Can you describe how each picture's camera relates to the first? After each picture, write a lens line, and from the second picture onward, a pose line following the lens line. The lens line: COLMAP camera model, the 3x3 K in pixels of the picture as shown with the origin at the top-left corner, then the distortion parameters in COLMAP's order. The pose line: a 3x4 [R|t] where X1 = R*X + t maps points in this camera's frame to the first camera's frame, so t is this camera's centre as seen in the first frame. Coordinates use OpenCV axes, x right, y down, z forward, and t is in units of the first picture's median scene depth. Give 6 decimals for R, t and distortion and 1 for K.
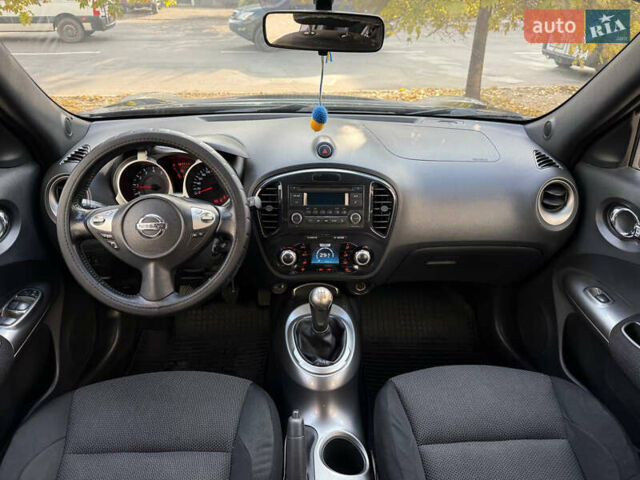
lens RADIAL K [[453.8, 0, 320.0], [0, 453.8, 240.0], [0, 0, 1]] dist [0.096201, -0.151126]
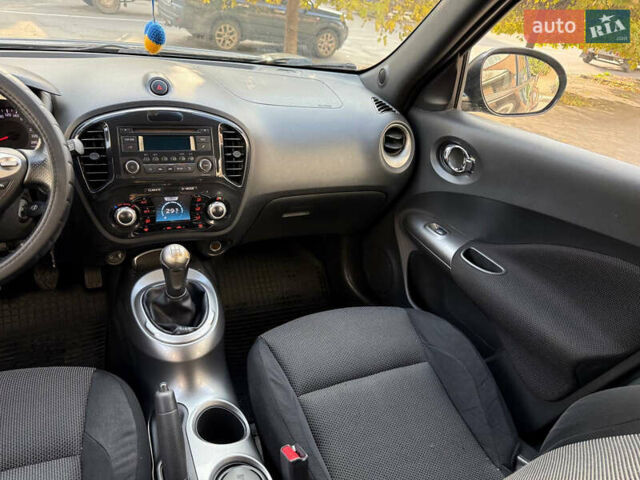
lens RADIAL K [[453.8, 0, 320.0], [0, 453.8, 240.0], [0, 0, 1]] dist [0.096201, -0.151126]
pose [[0.929367, -0.095414, 0.356613, -0.044673], [0.081845, 0.995236, 0.052984, 0.067268], [-0.359970, -0.020054, 0.932749, 0.089643]]
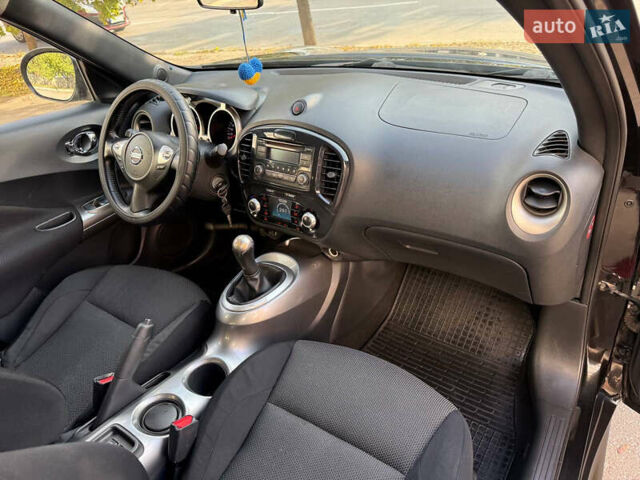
lens RADIAL K [[465.1, 0, 319.8], [0, 465.1, 248.1], [0, 0, 1]] dist [0.035493, -0.000103]
pose [[0.774433, 0.248625, -0.581756, 0.735162], [-0.186293, 0.968392, 0.165869, -0.077691], [0.604606, -0.020077, 0.796271, 0.204797]]
